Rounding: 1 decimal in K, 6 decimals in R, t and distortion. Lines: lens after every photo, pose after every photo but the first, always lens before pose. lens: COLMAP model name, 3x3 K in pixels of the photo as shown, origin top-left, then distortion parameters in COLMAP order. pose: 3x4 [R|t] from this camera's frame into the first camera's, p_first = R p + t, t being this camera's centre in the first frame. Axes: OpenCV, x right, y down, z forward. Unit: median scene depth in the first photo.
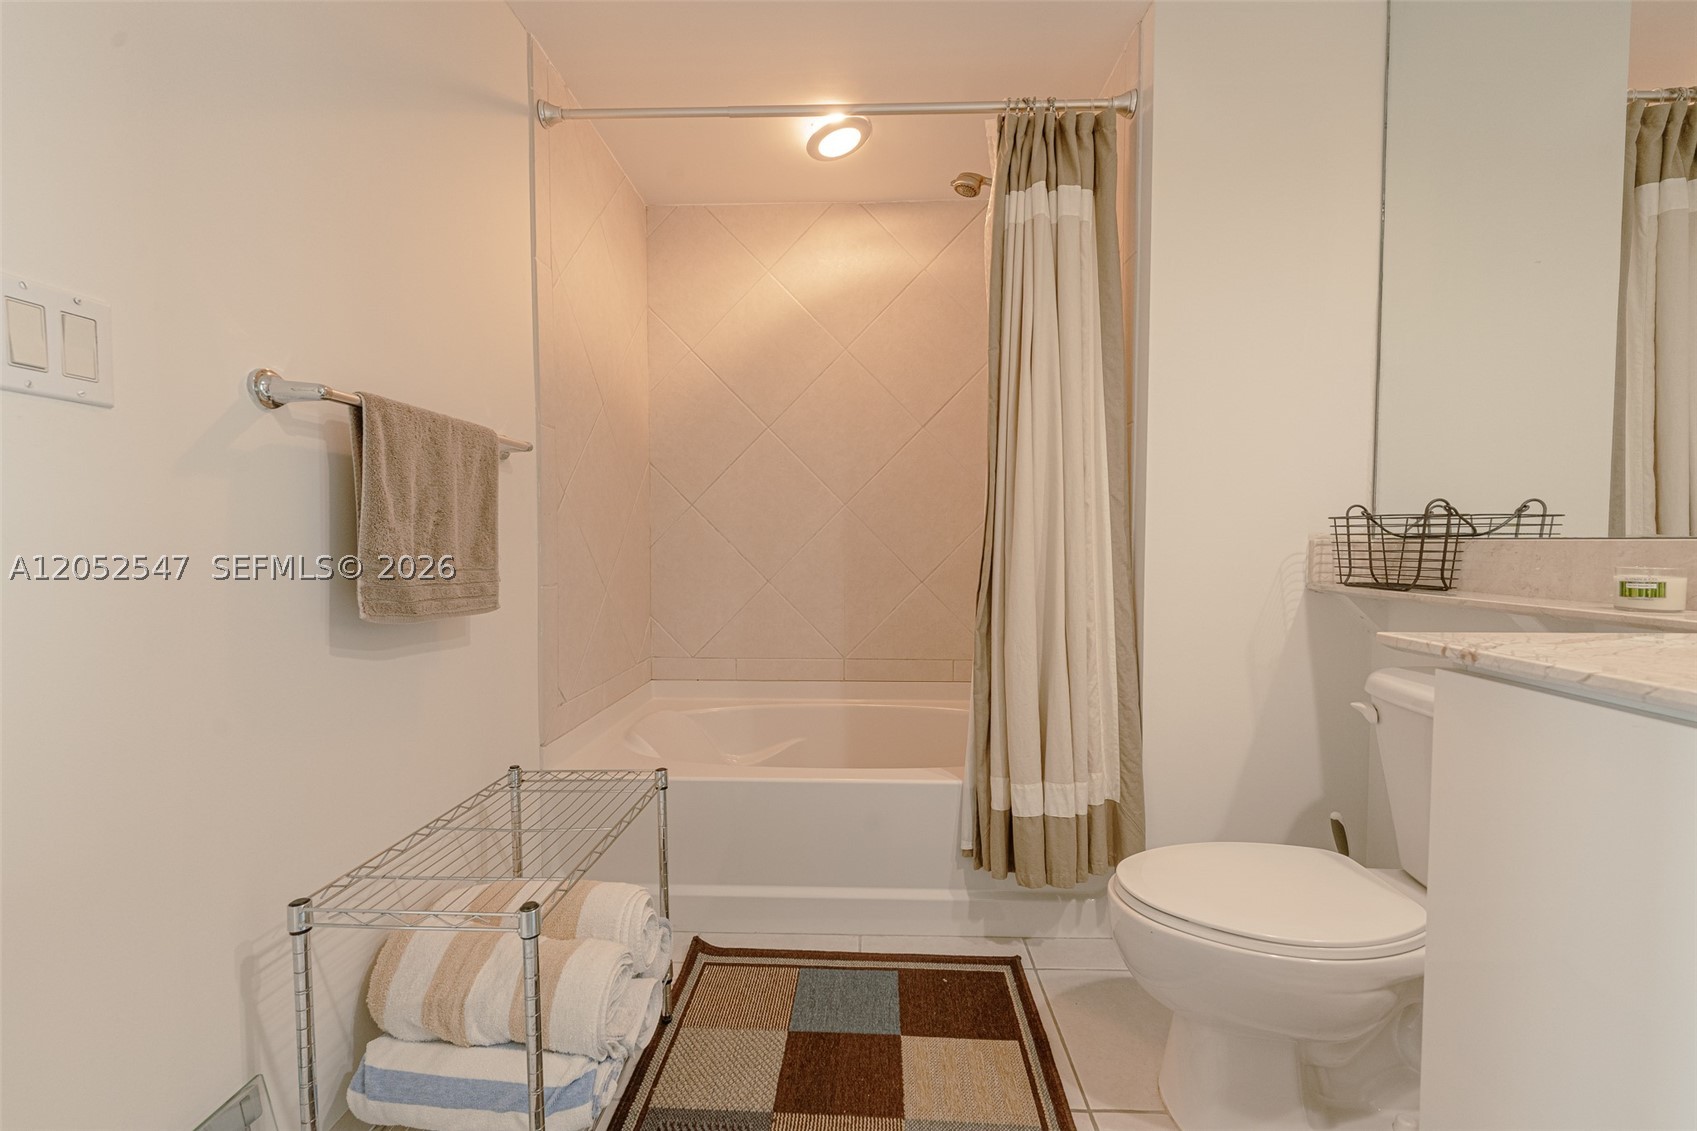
lens RADIAL K [[678.3, 0, 860.5], [0, 678.3, 566.2], [0, 0, 1]] dist [0.001169, -0.000427]
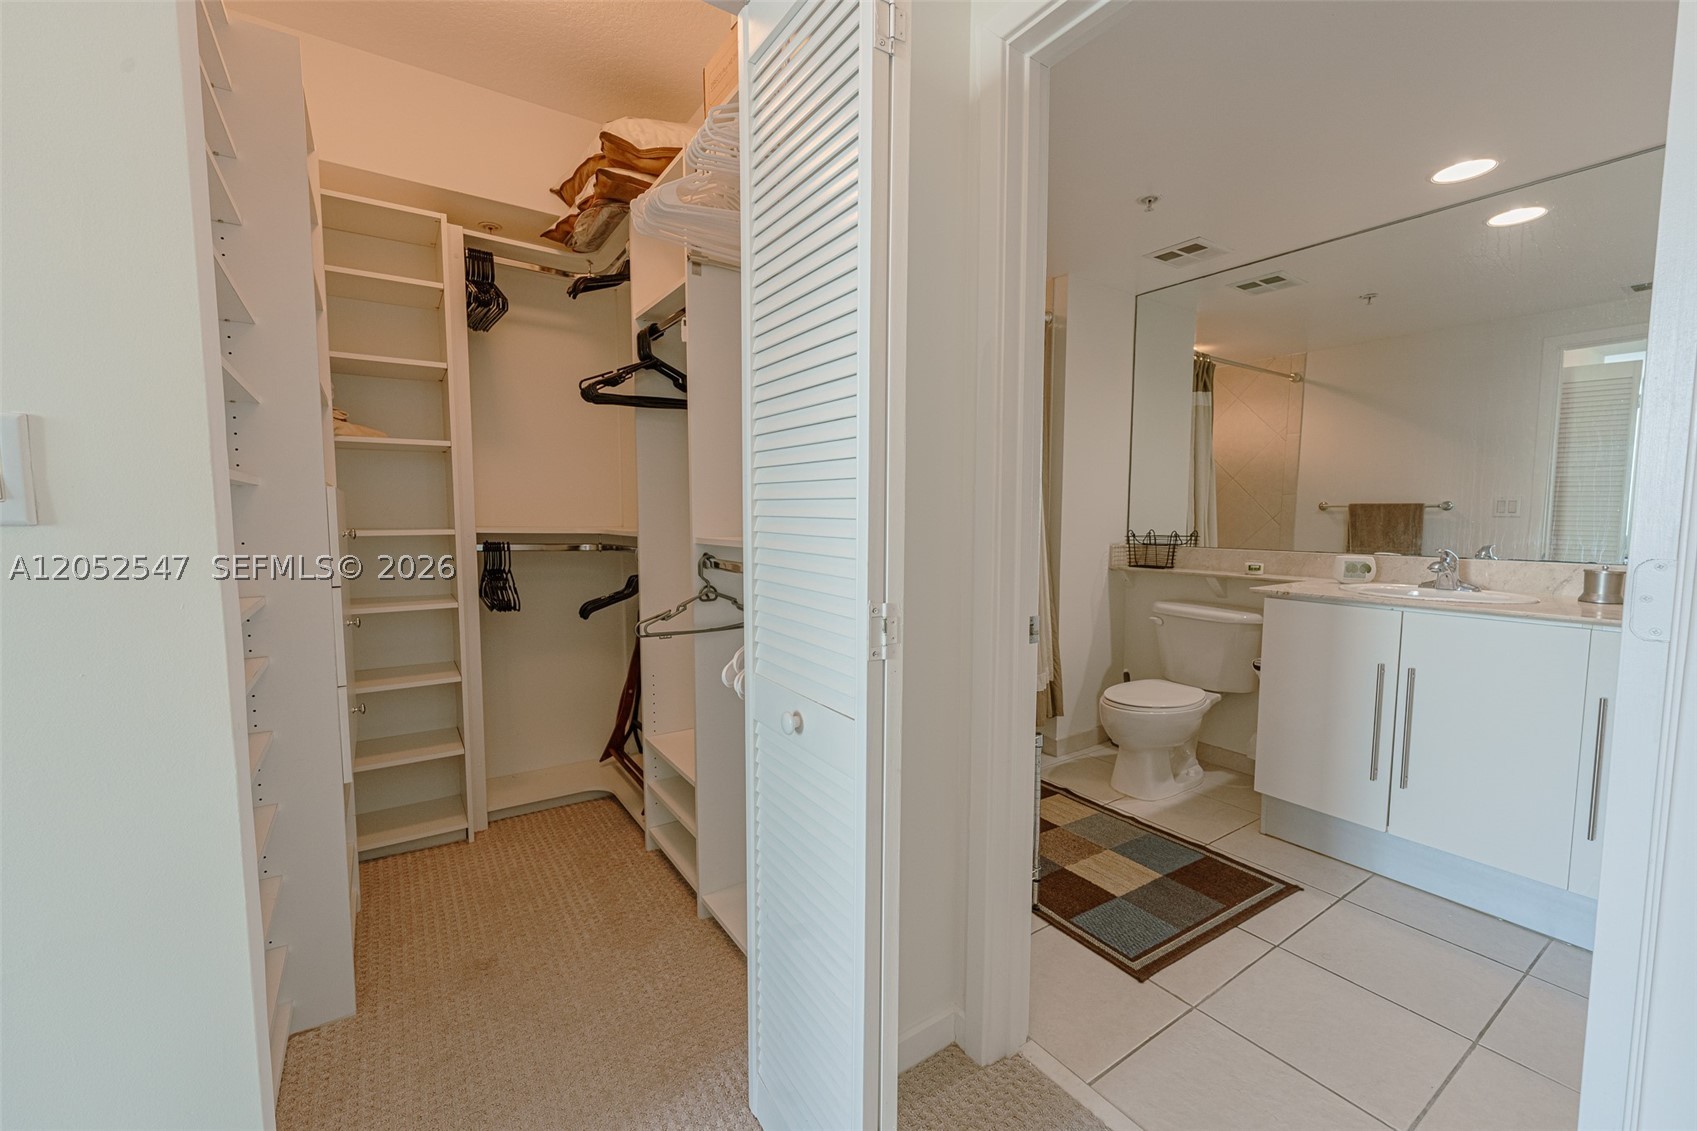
lens RADIAL K [[678.3, 0, 837.0], [0, 678.3, 555.7], [0, 0, 1]] dist [0.001169, -0.000427]
pose [[0.811462, -0.026739, 0.583793, -1.490478], [0.008376, 0.999382, 0.034132, -0.099316], [-0.584345, -0.022807, 0.811185, -0.258769]]
